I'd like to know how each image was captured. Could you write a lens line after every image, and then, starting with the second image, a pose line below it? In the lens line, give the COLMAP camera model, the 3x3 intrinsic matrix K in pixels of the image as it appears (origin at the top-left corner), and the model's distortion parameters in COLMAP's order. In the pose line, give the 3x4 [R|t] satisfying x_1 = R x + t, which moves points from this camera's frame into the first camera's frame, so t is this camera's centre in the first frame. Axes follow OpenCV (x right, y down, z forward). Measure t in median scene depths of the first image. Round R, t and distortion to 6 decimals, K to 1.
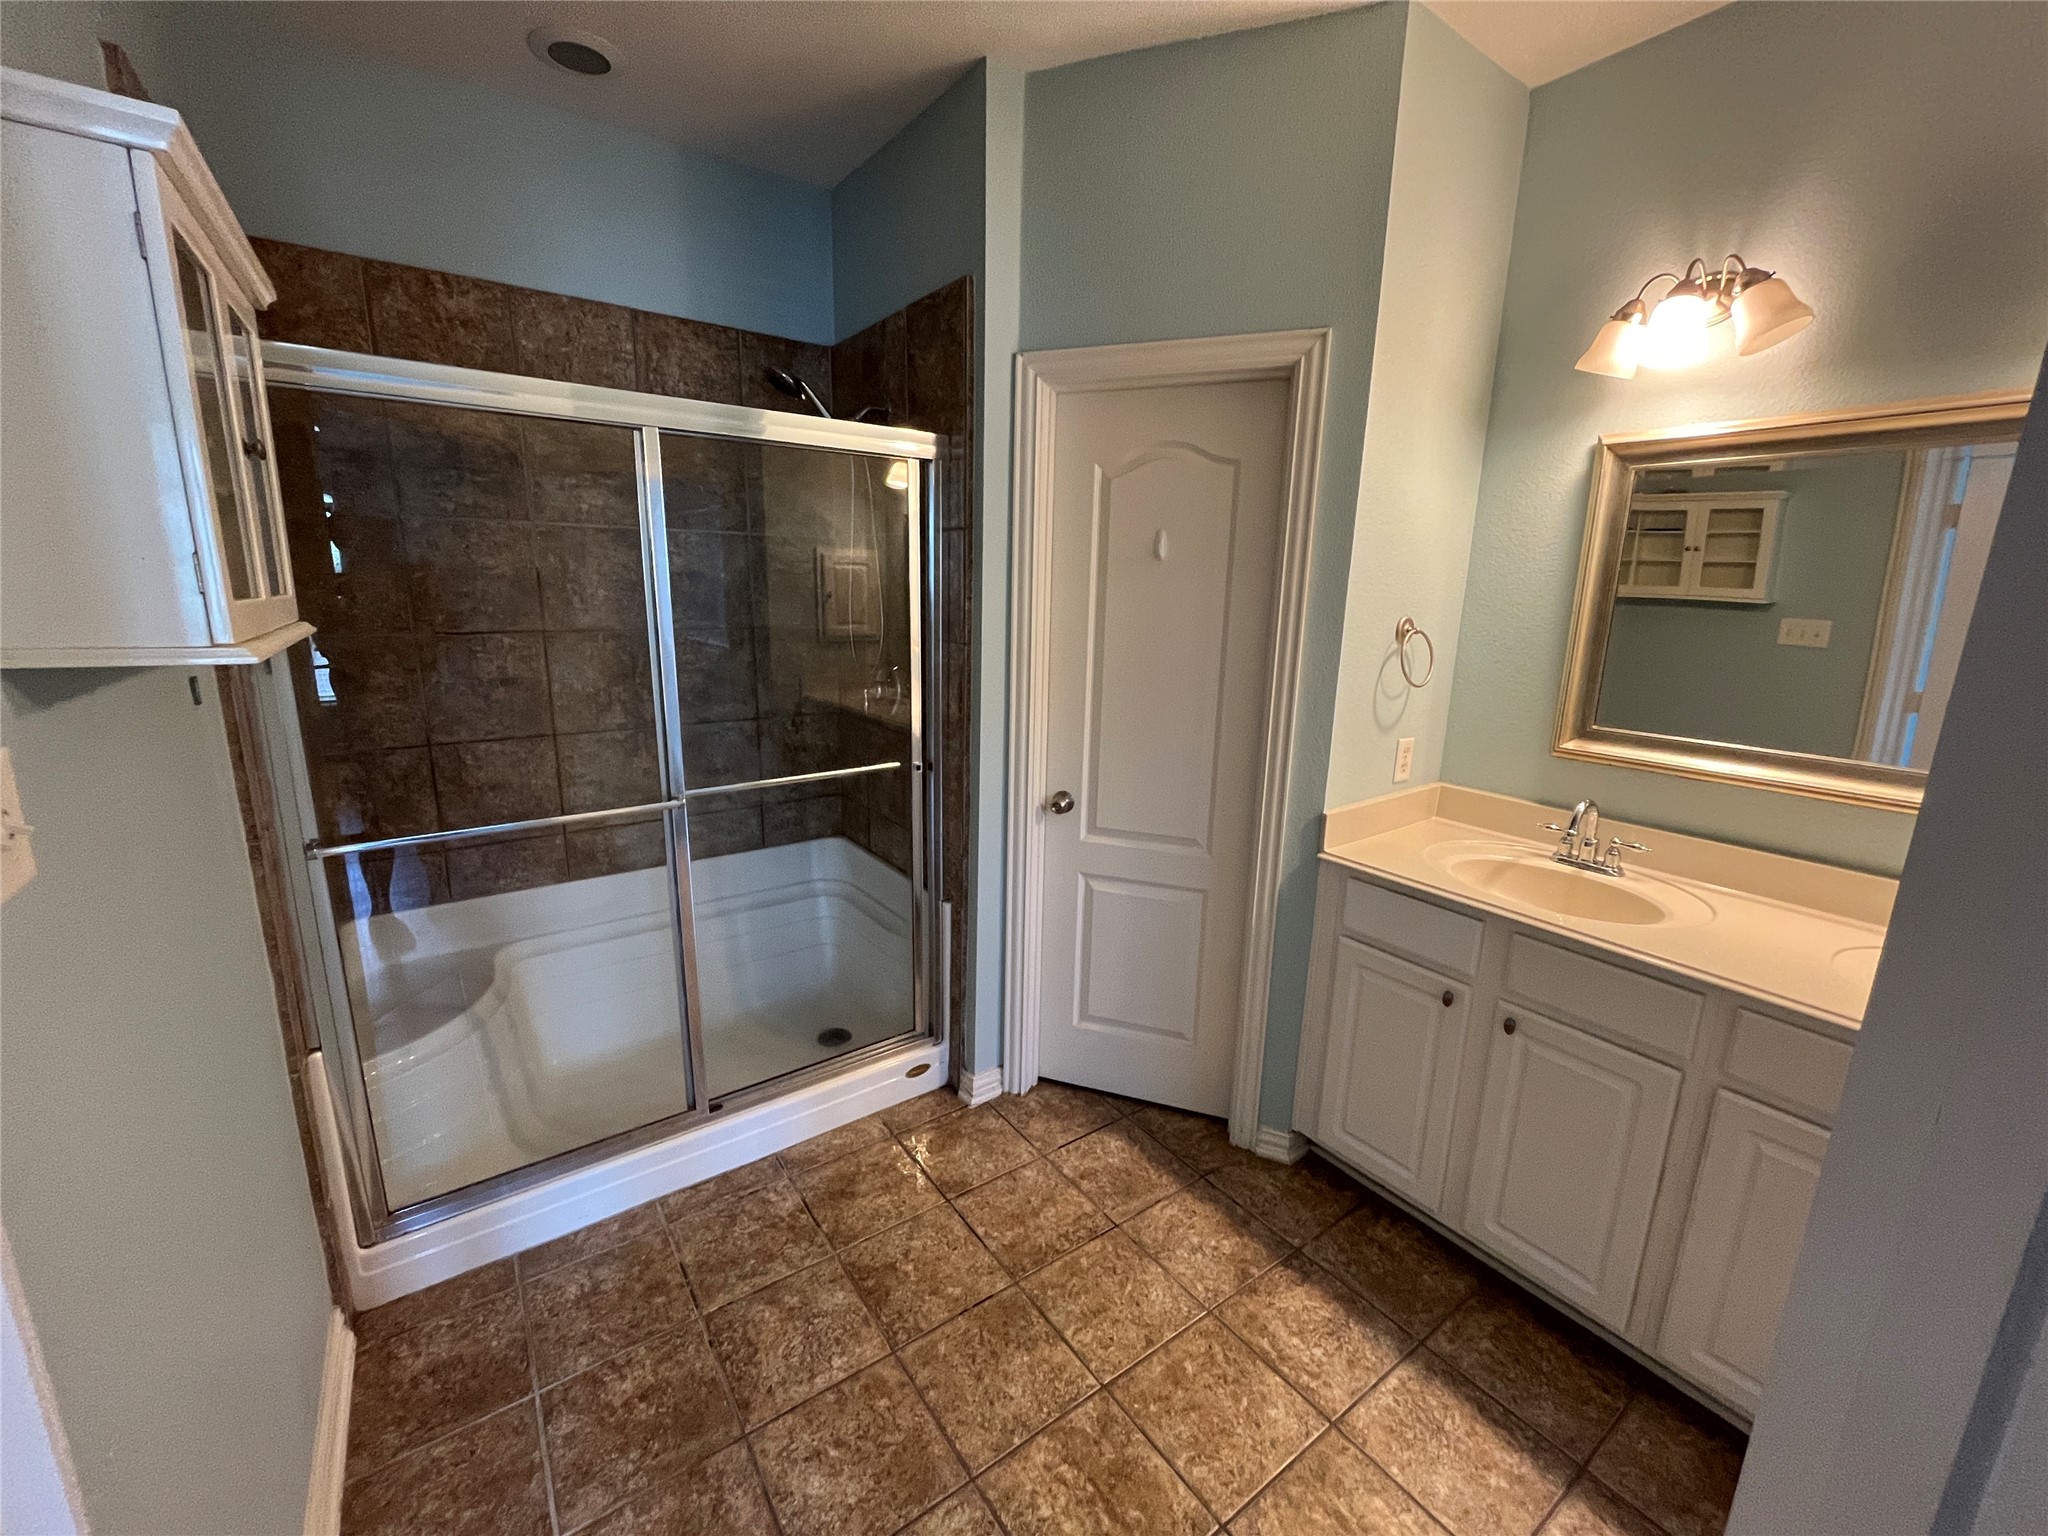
lens RADIAL K [[822.2, 0, 1024.0], [0, 822.2, 768.0], [0, 0, 1]] dist [-0.002641, -0.000141]
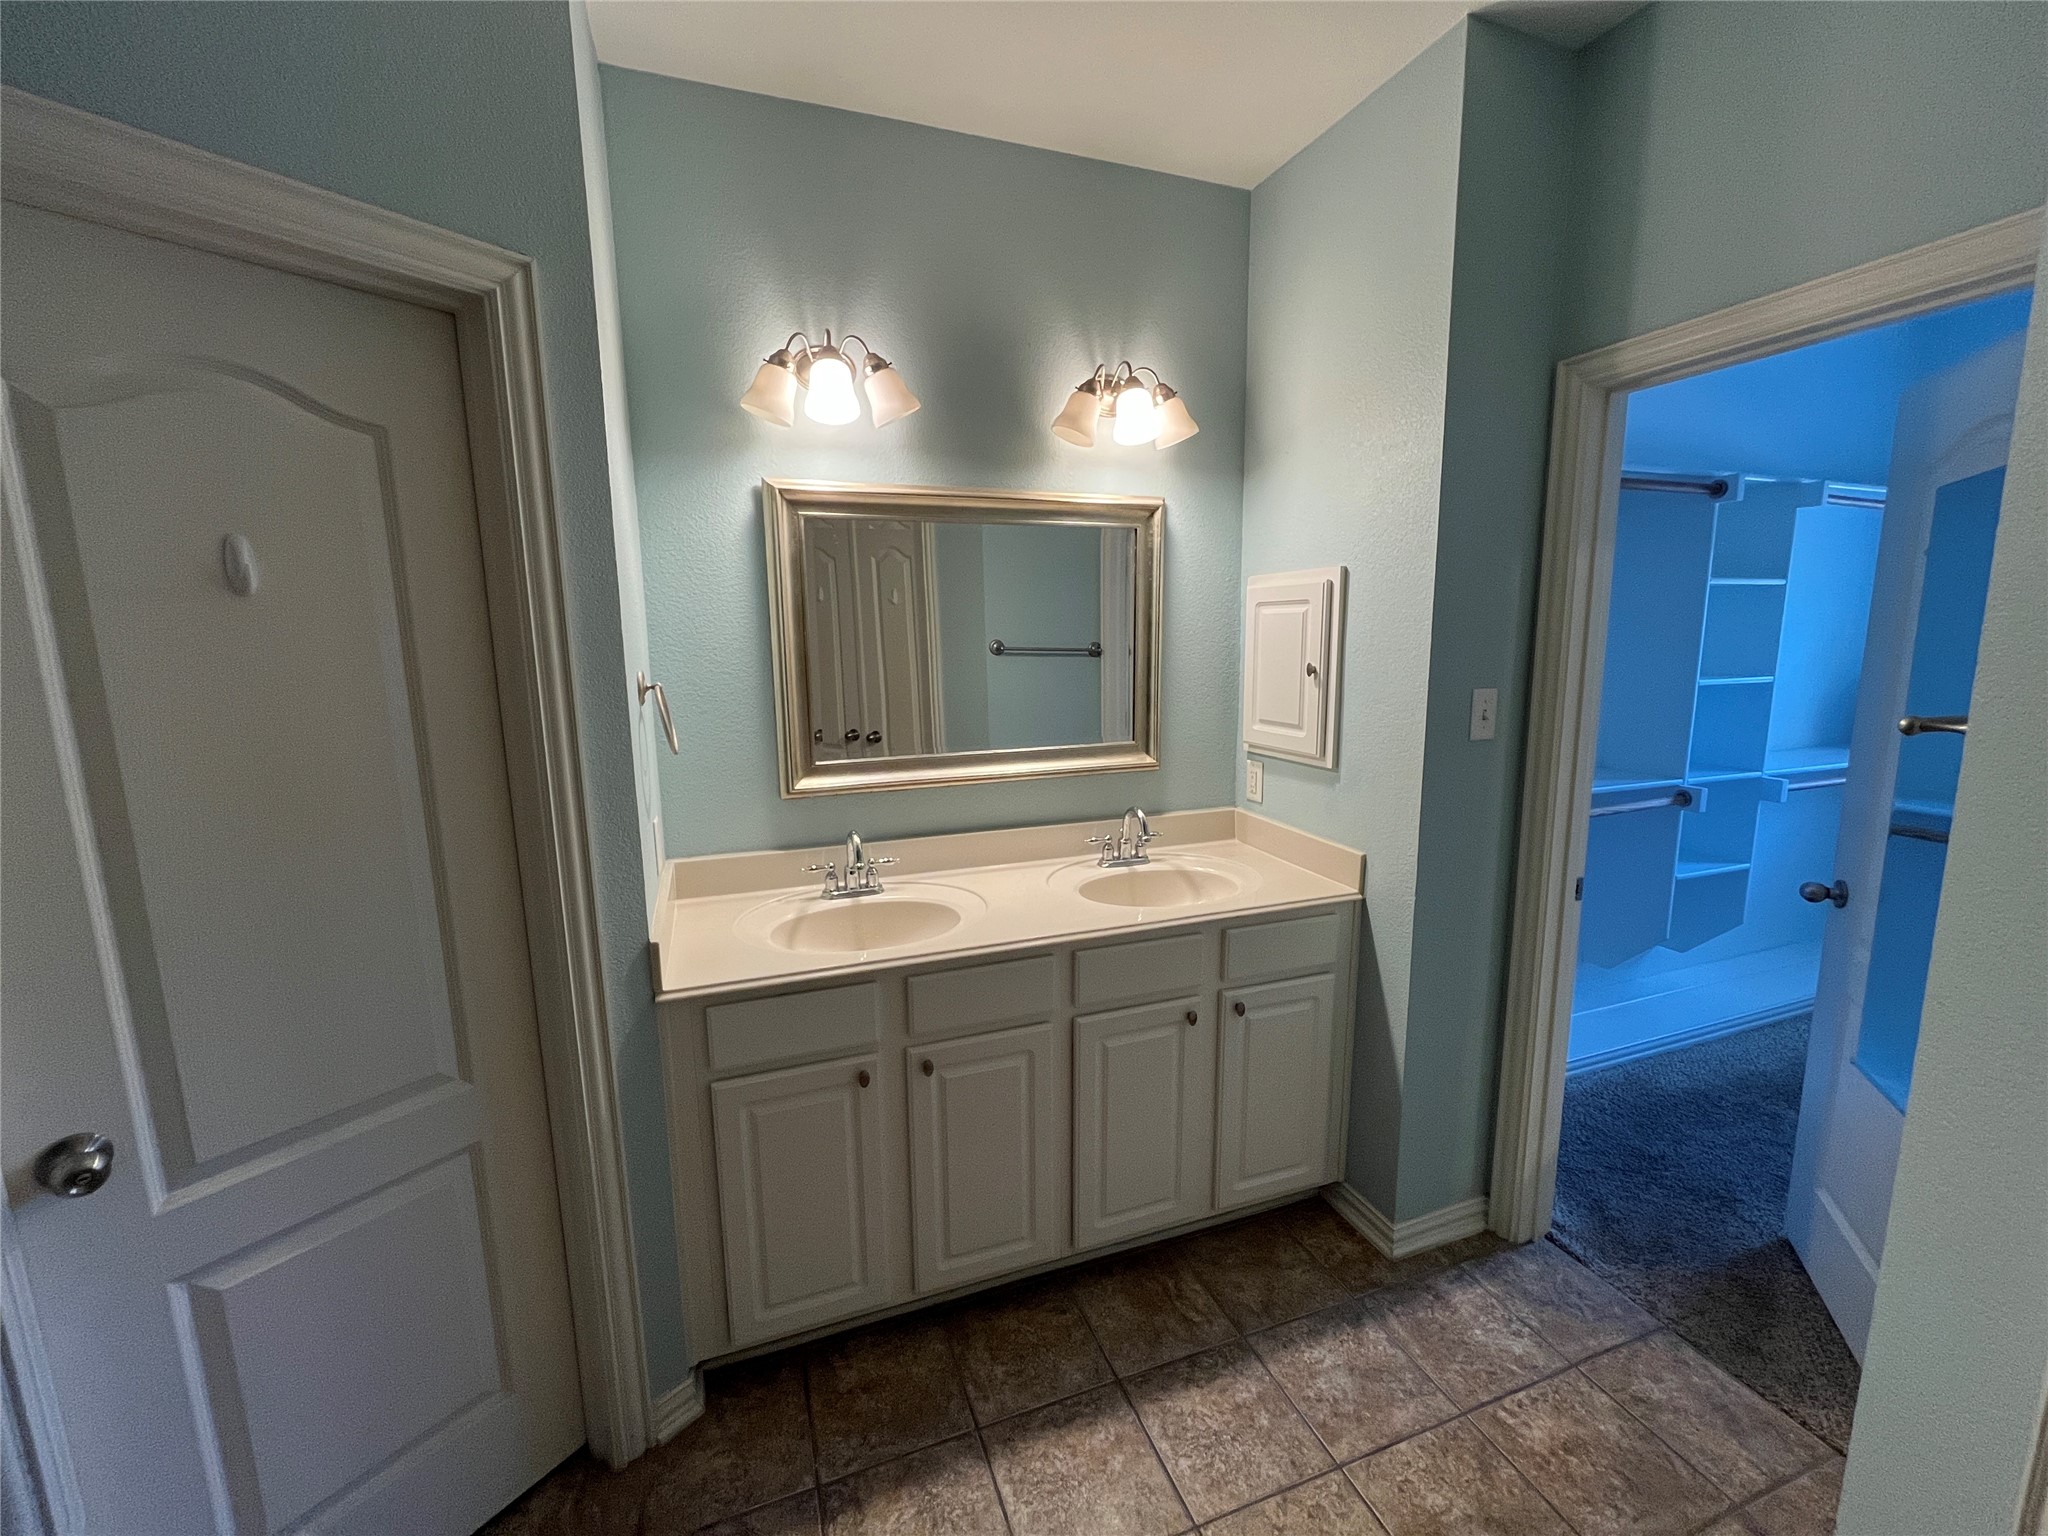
lens RADIAL K [[822.2, 0, 1024.0], [0, 822.2, 768.0], [0, 0, 1]] dist [-0.002641, -0.000141]
pose [[0.270491, -0.180129, 0.945721, -0.219580], [0.230027, 0.965980, 0.118196, -0.110116], [-0.934838, 0.185570, 0.302724, 0.465294]]
